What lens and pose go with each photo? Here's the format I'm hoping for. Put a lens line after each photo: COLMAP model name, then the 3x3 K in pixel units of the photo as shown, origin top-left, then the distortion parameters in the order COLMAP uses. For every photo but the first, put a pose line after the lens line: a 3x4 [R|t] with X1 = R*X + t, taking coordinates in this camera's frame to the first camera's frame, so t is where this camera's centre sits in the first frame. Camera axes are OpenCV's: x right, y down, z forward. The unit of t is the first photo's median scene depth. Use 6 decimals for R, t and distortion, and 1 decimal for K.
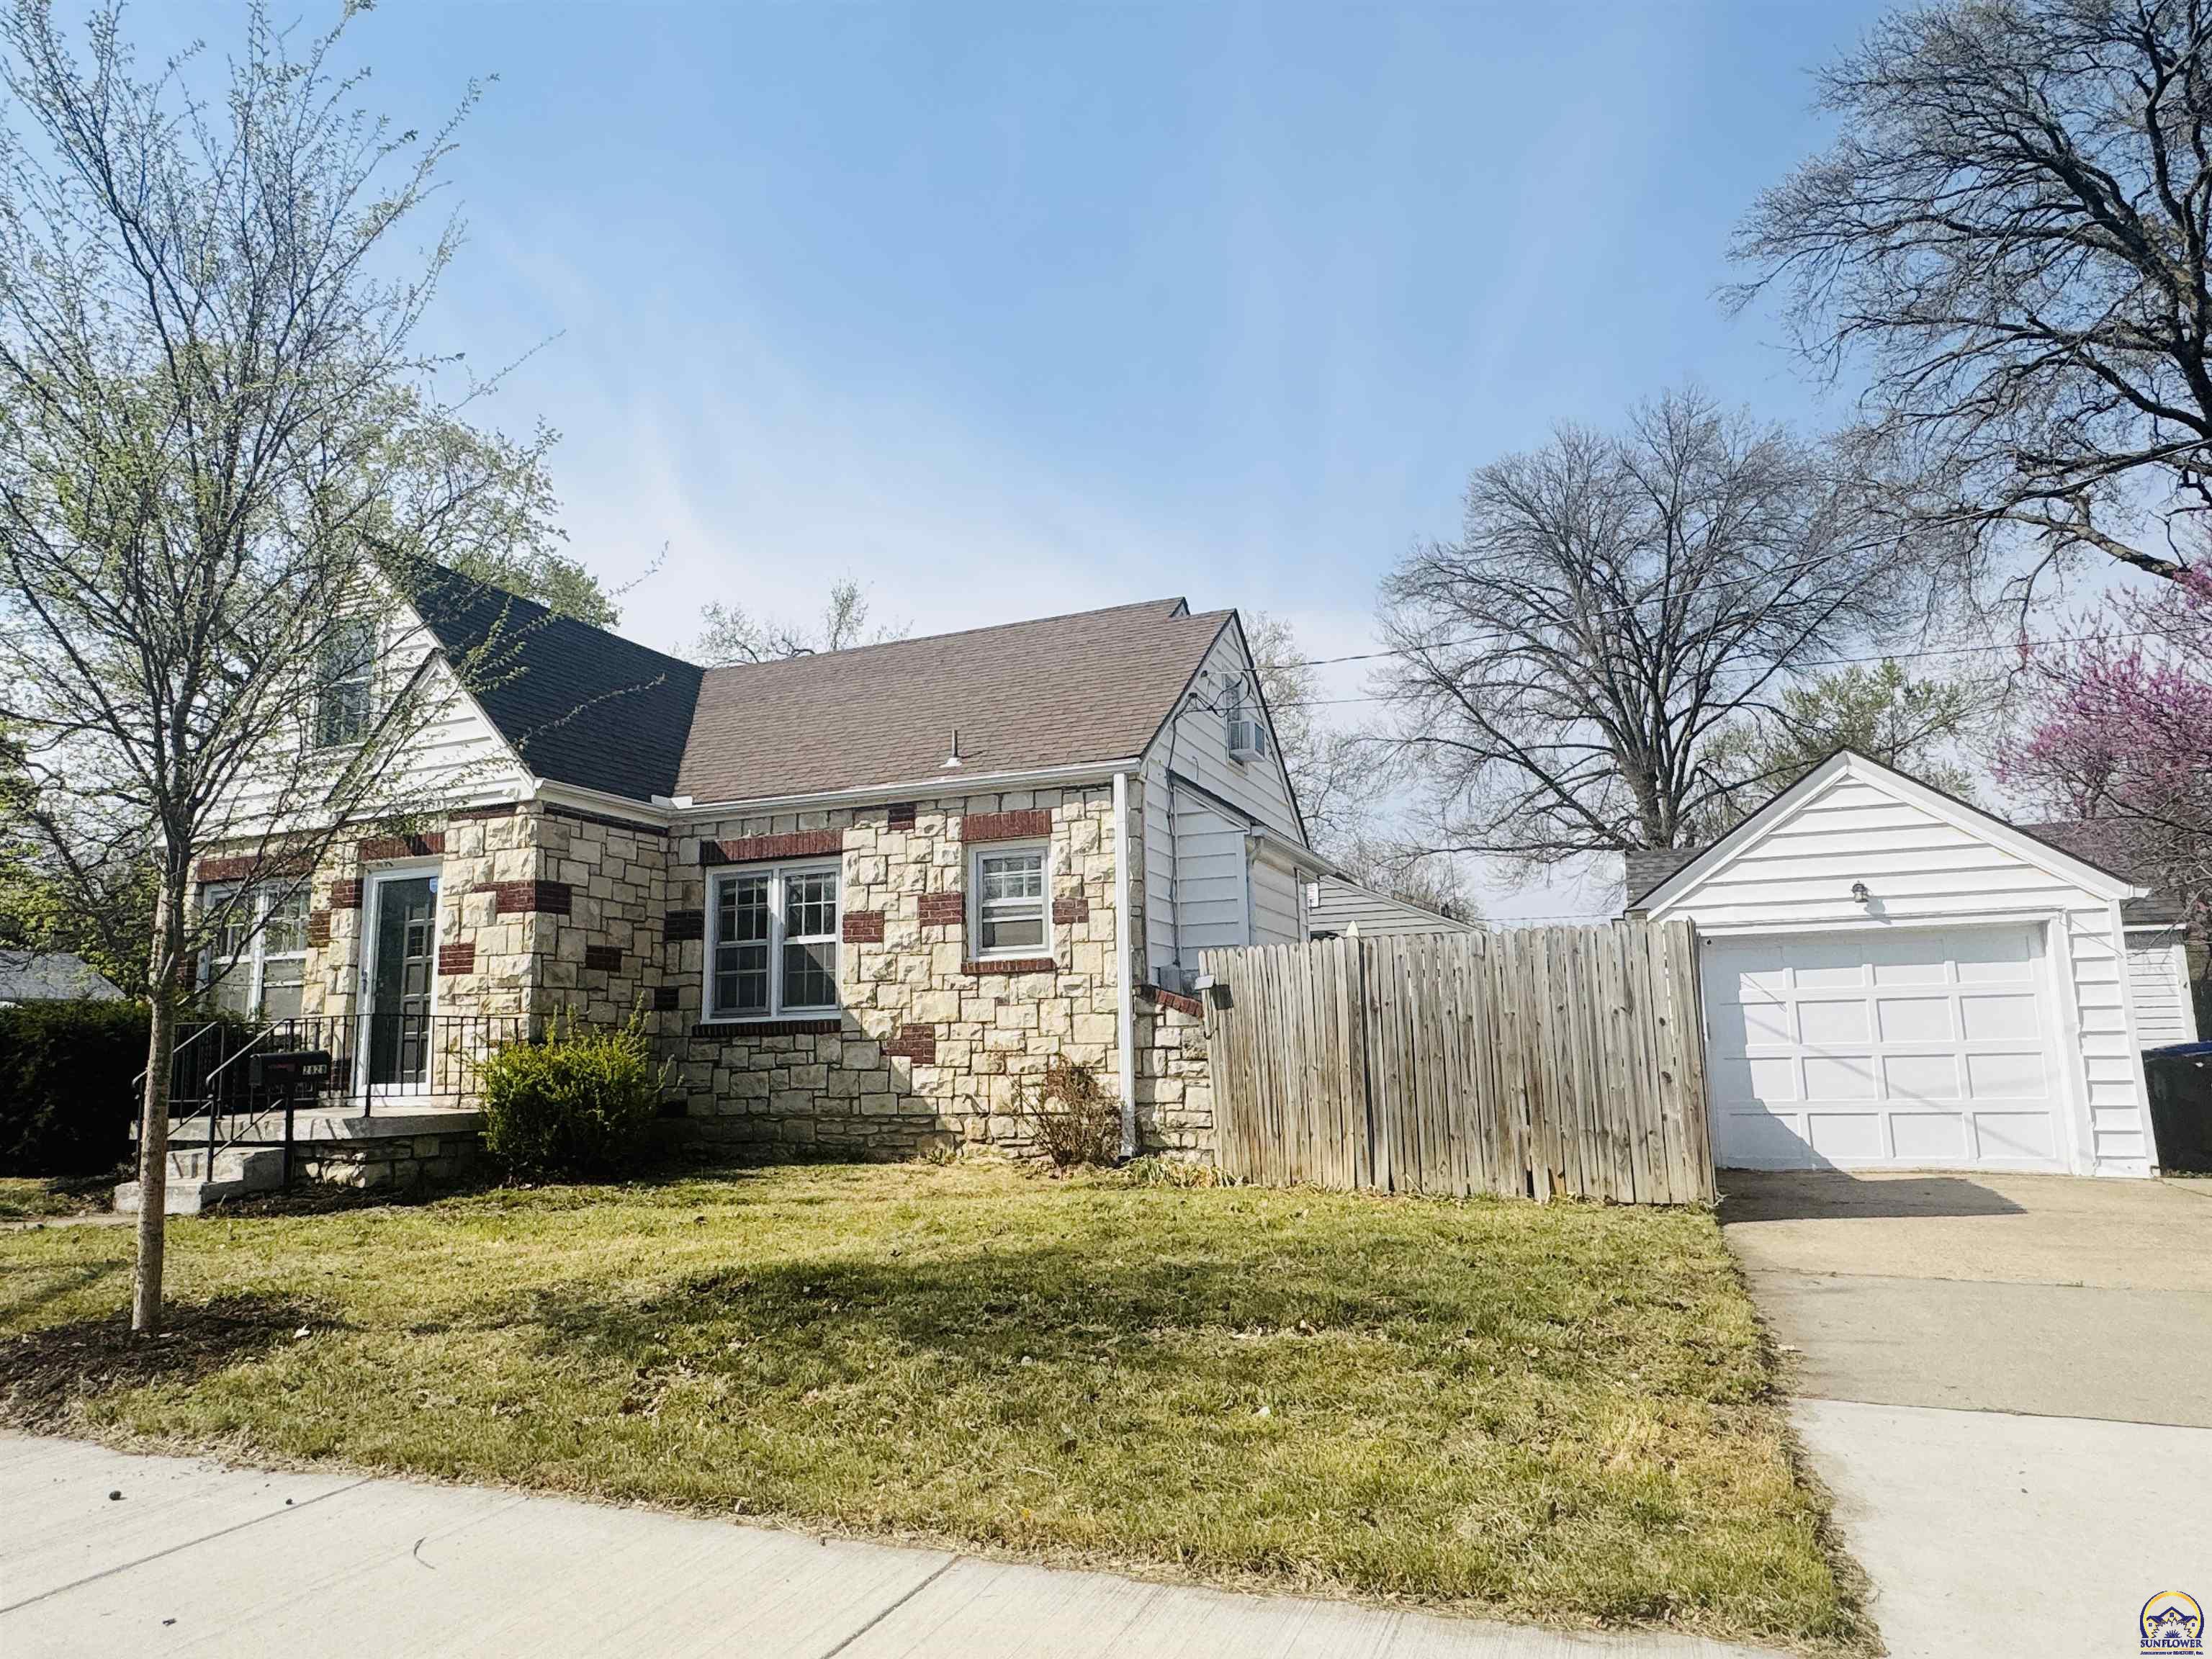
lens RADIAL K [[1393.4, 0, 1116.5], [0, 1393.4, 820.4], [0, 0, 1]] dist [-0.008428, 0.007368]
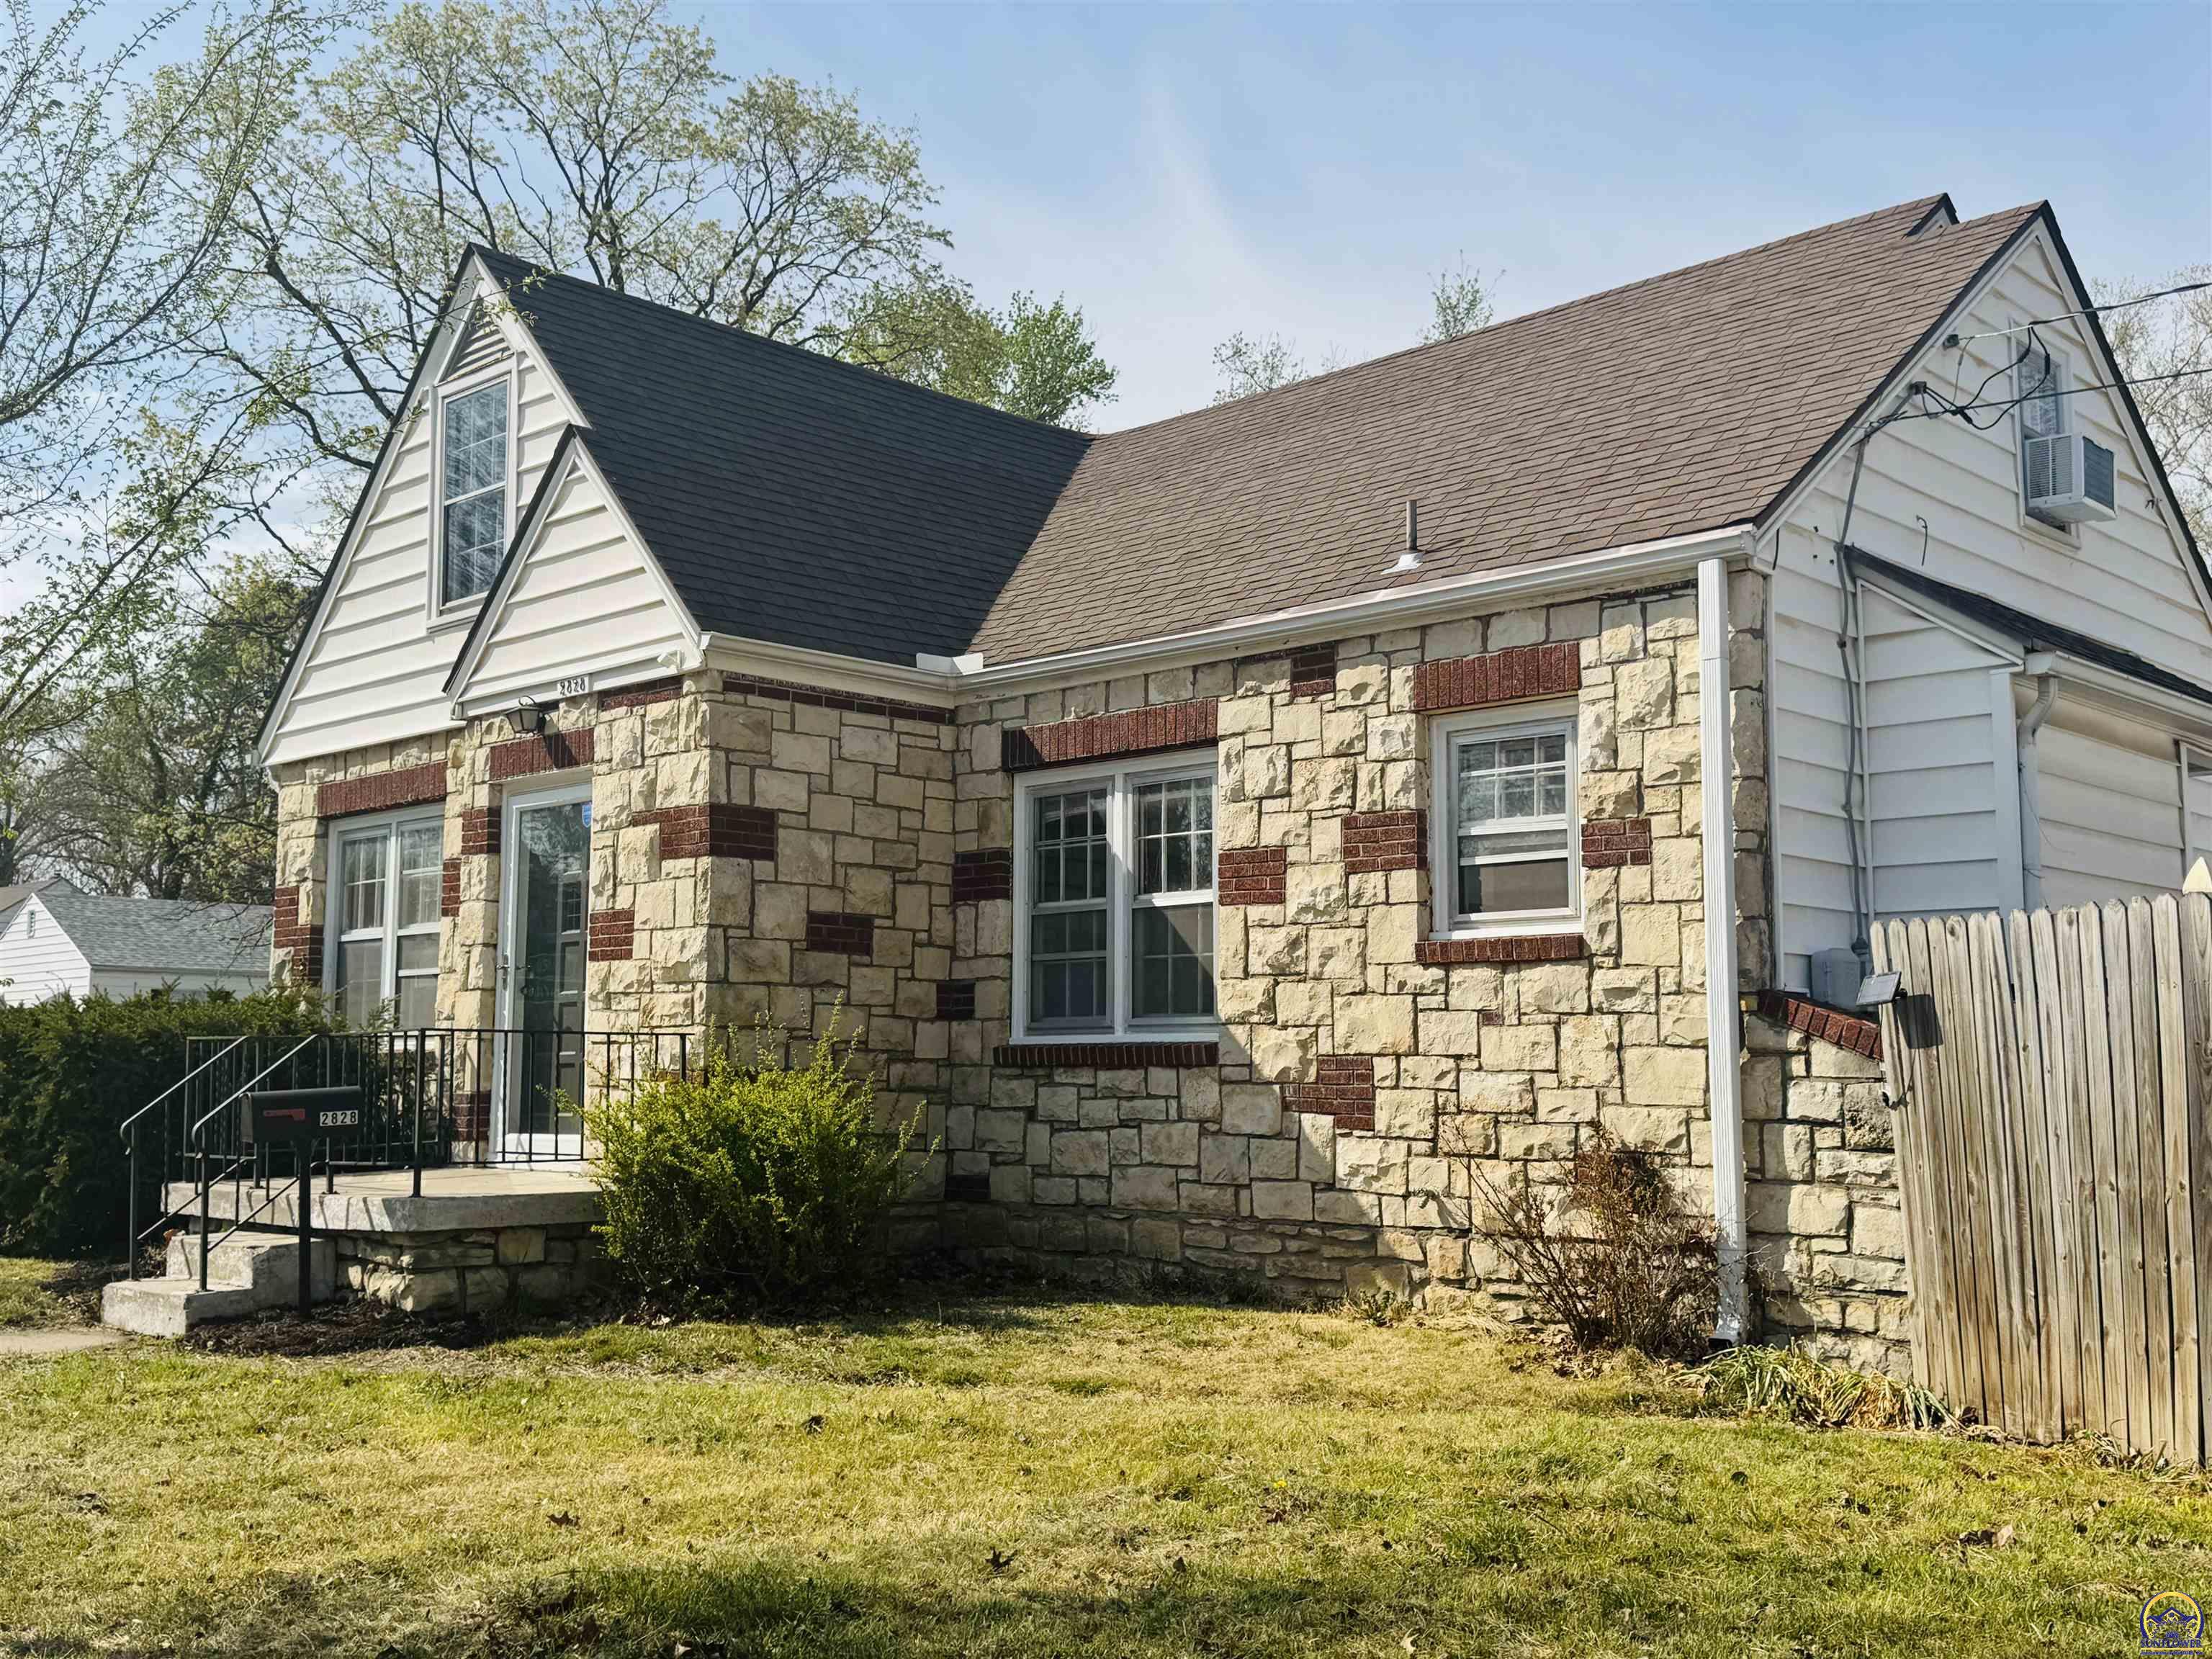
lens RADIAL K [[2249.3, 0, 1083.1], [0, 2249.3, 836.6], [0, 0, 1]] dist [0.094889, 0.000000]
pose [[0.920609, -0.016133, -0.390153, 0.104639], [0.041403, 0.997547, 0.056446, 0.008825], [0.388285, -0.068118, 0.919018, 0.169082]]
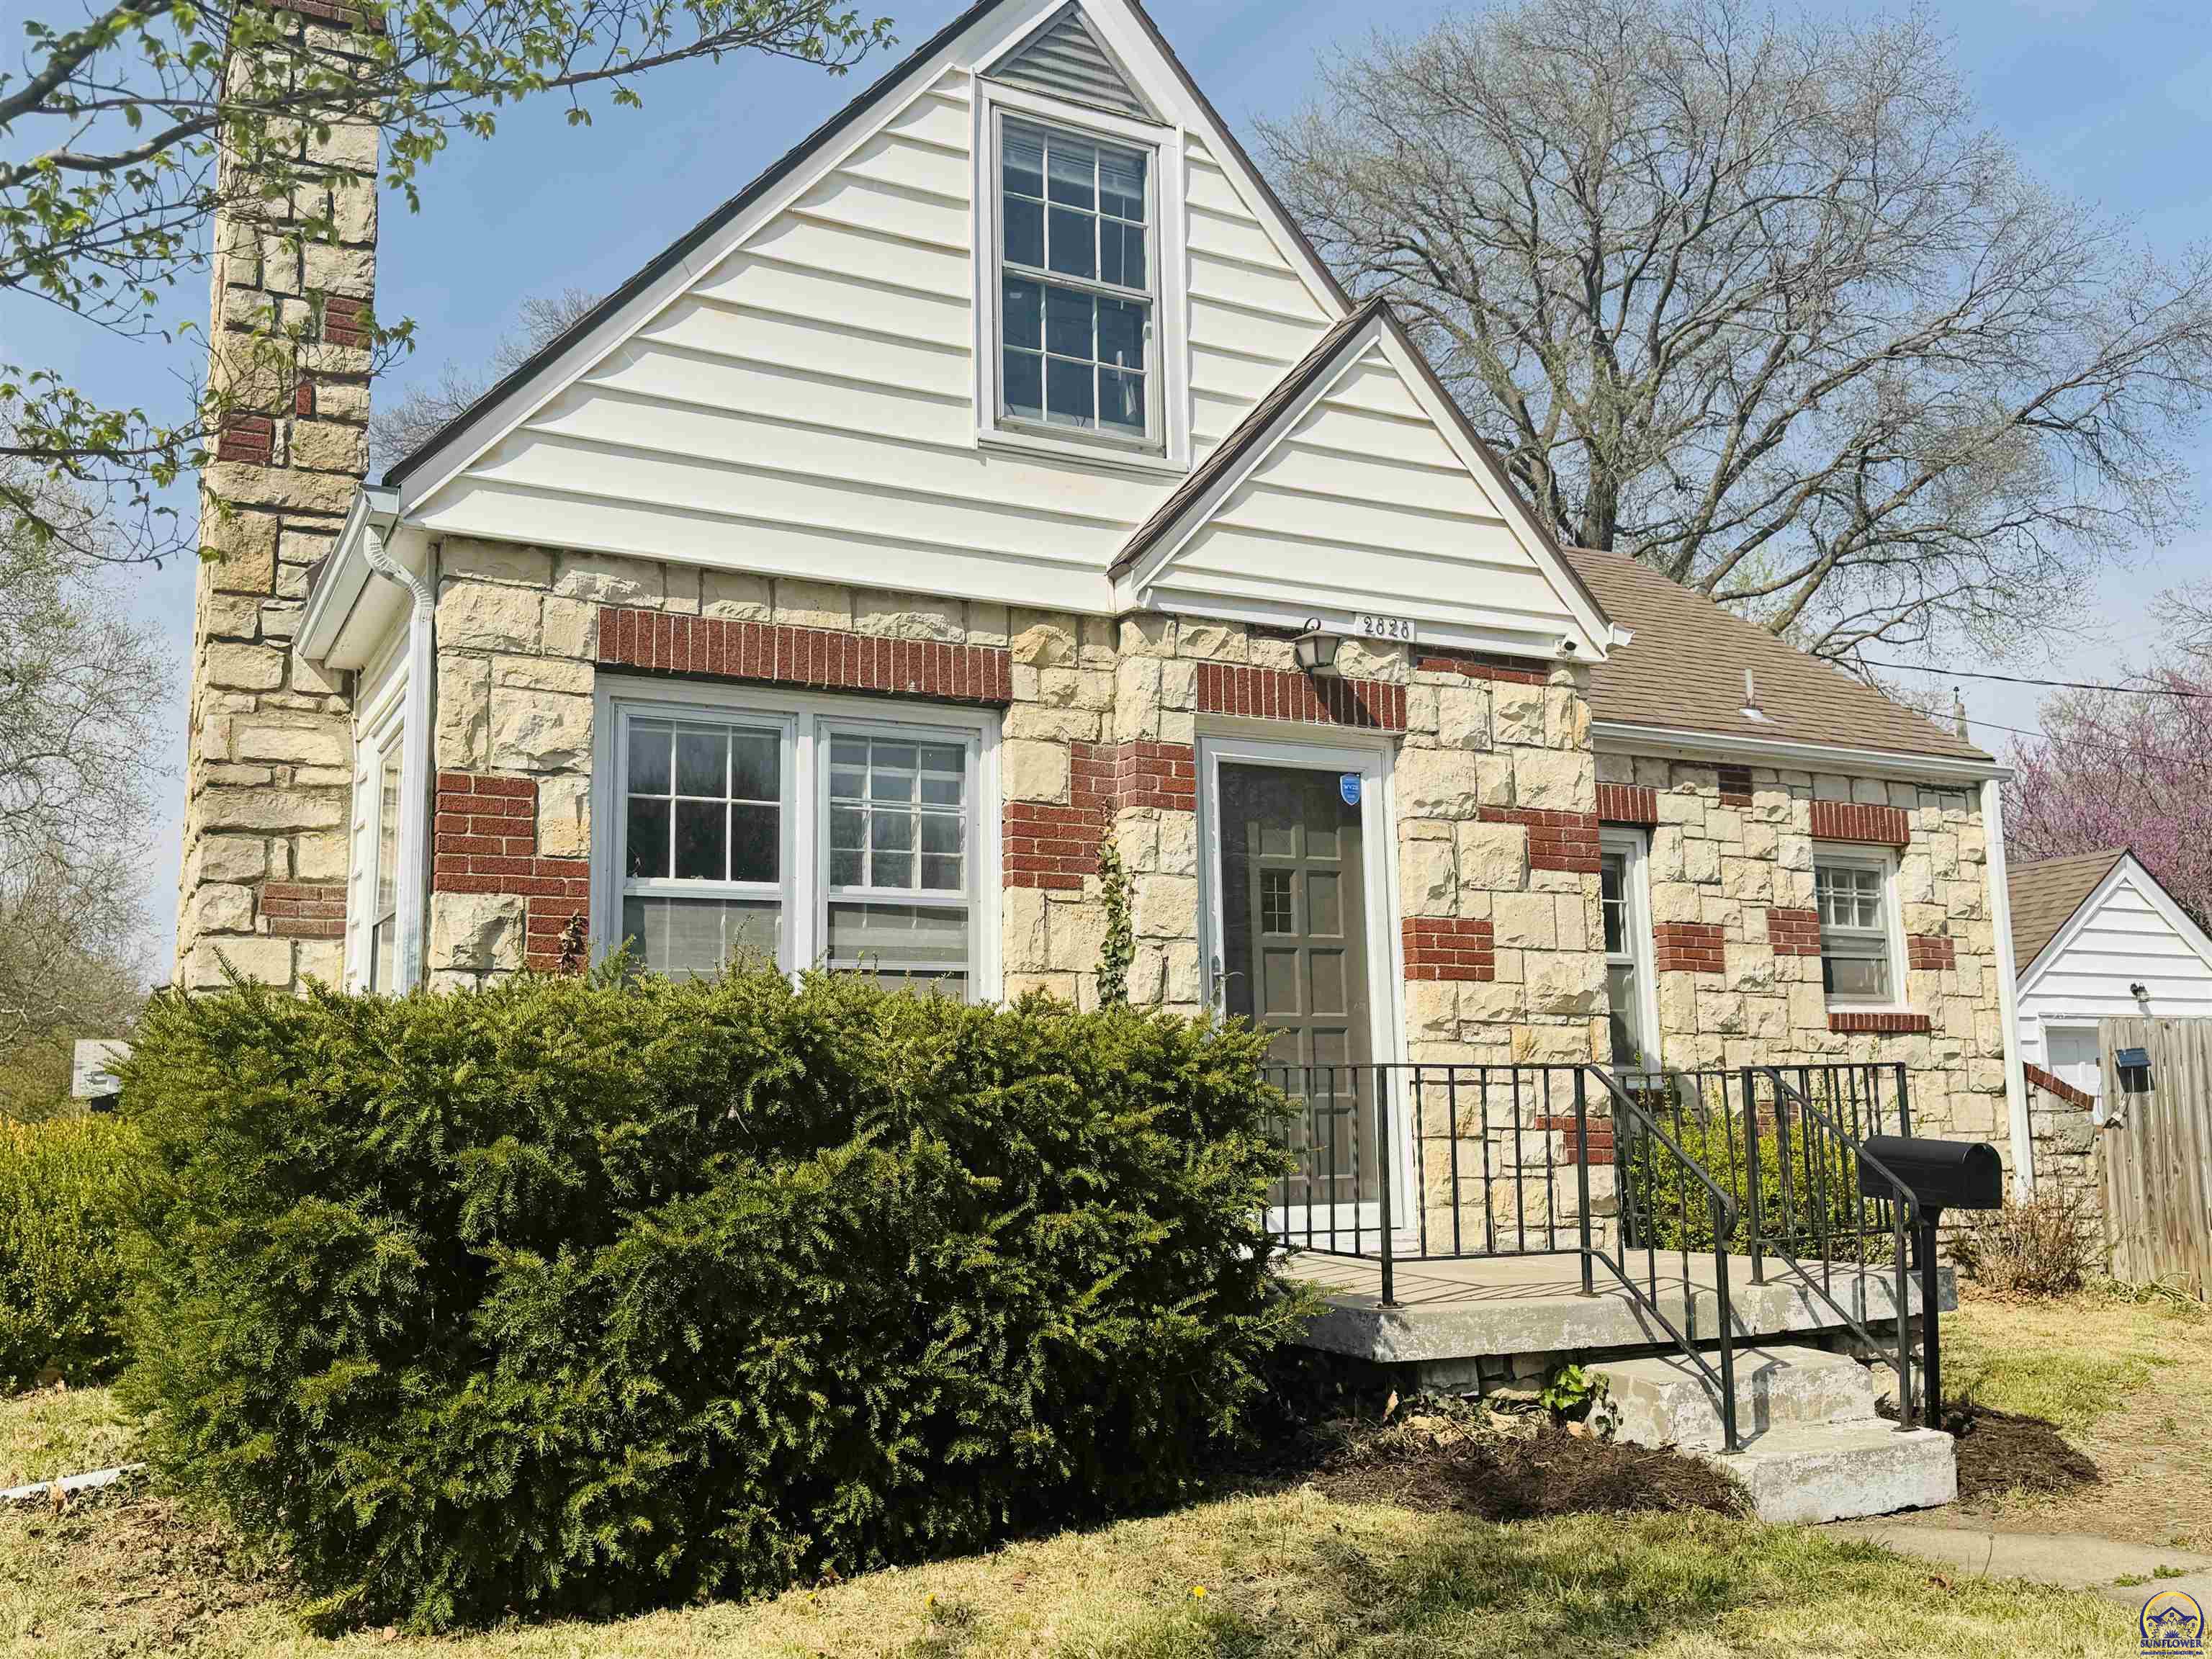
lens RADIAL K [[1992.2, 0, 1102.6], [0, 1992.2, 849.6], [0, 0, 1]] dist [0.047357, -0.024807]
pose [[0.629448, 0.116924, 0.768195, -1.098187], [-0.125425, 0.990939, -0.048055, 0.113635], [-0.766853, -0.066103, 0.638409, 0.642169]]
